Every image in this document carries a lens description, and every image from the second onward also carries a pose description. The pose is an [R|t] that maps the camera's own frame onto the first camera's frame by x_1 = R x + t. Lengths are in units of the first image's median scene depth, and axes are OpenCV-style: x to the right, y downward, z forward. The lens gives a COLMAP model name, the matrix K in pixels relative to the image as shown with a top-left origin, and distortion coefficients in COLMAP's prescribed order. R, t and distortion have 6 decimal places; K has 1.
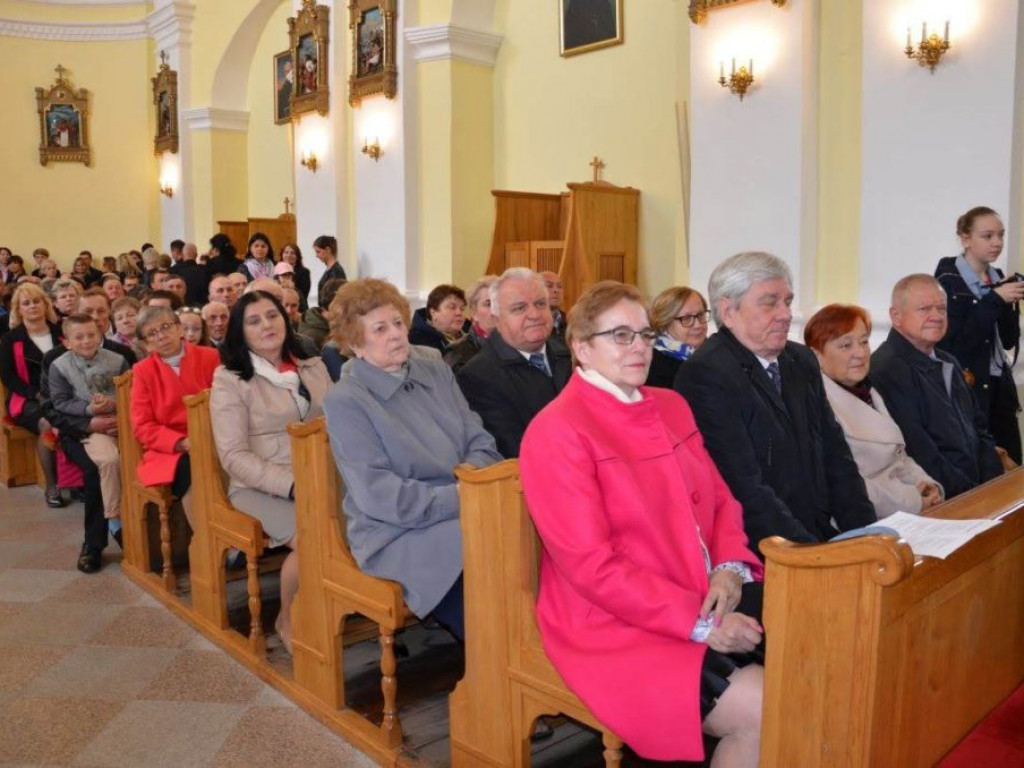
lens RADIAL K [[904.1, 0, 526.6], [0, 904.1, 388.1], [0, 0, 1]] dist [-0.158251, 0.122250]
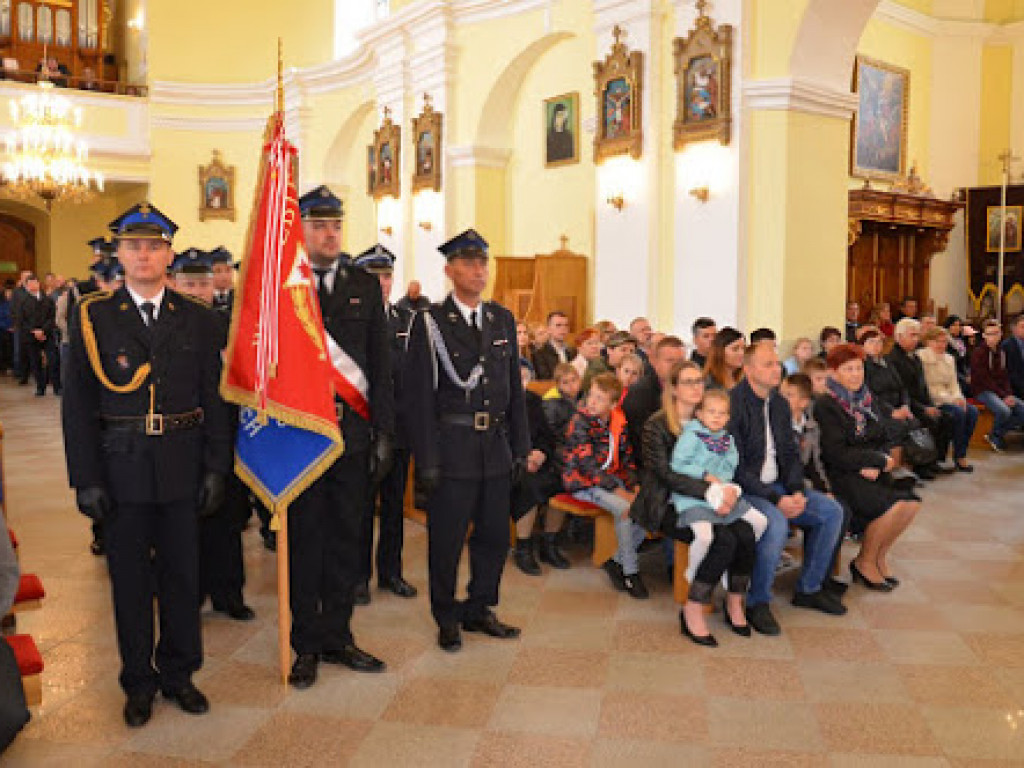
lens RADIAL K [[904.1, 0, 526.6], [0, 904.1, 388.1], [0, 0, 1]] dist [-0.158251, 0.122250]
pose [[0.993458, 0.020452, -0.112347, 0.172743], [-0.023163, 0.999470, -0.022876, 0.039792], [0.111820, 0.025329, 0.993406, -0.482835]]
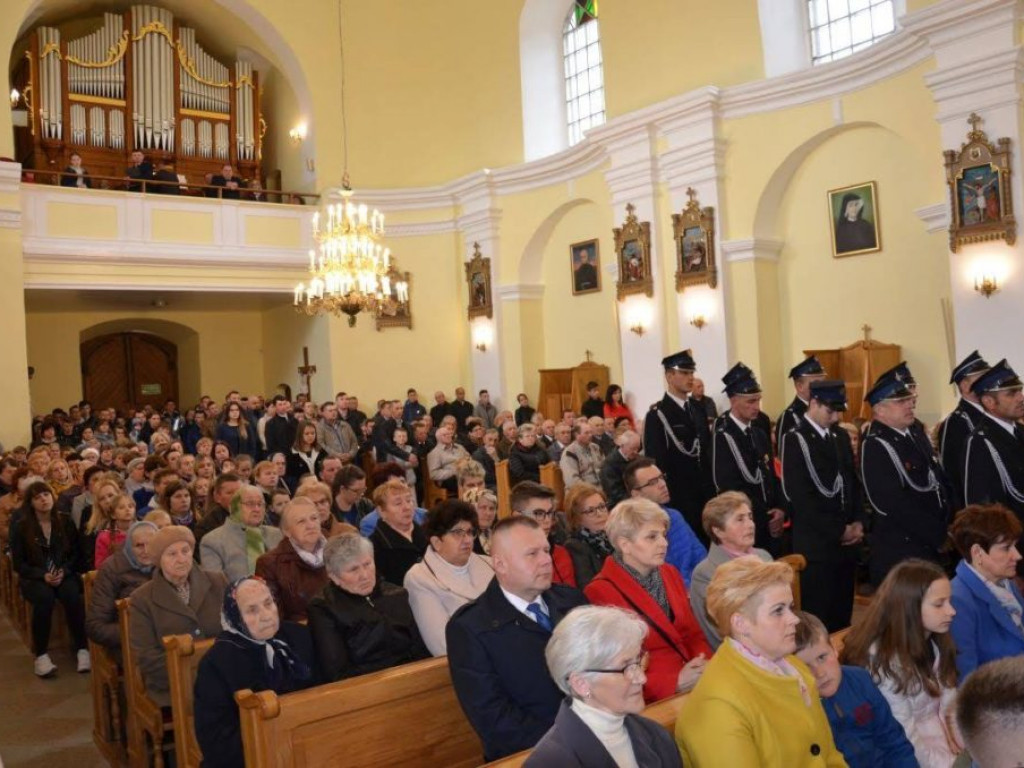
lens RADIAL K [[904.1, 0, 526.6], [0, 904.1, 388.1], [0, 0, 1]] dist [-0.158251, 0.122250]
pose [[0.994444, -0.052223, -0.091400, -0.321754], [0.040633, 0.991404, -0.124366, 0.011603], [0.097109, 0.119961, 0.988018, -0.469292]]
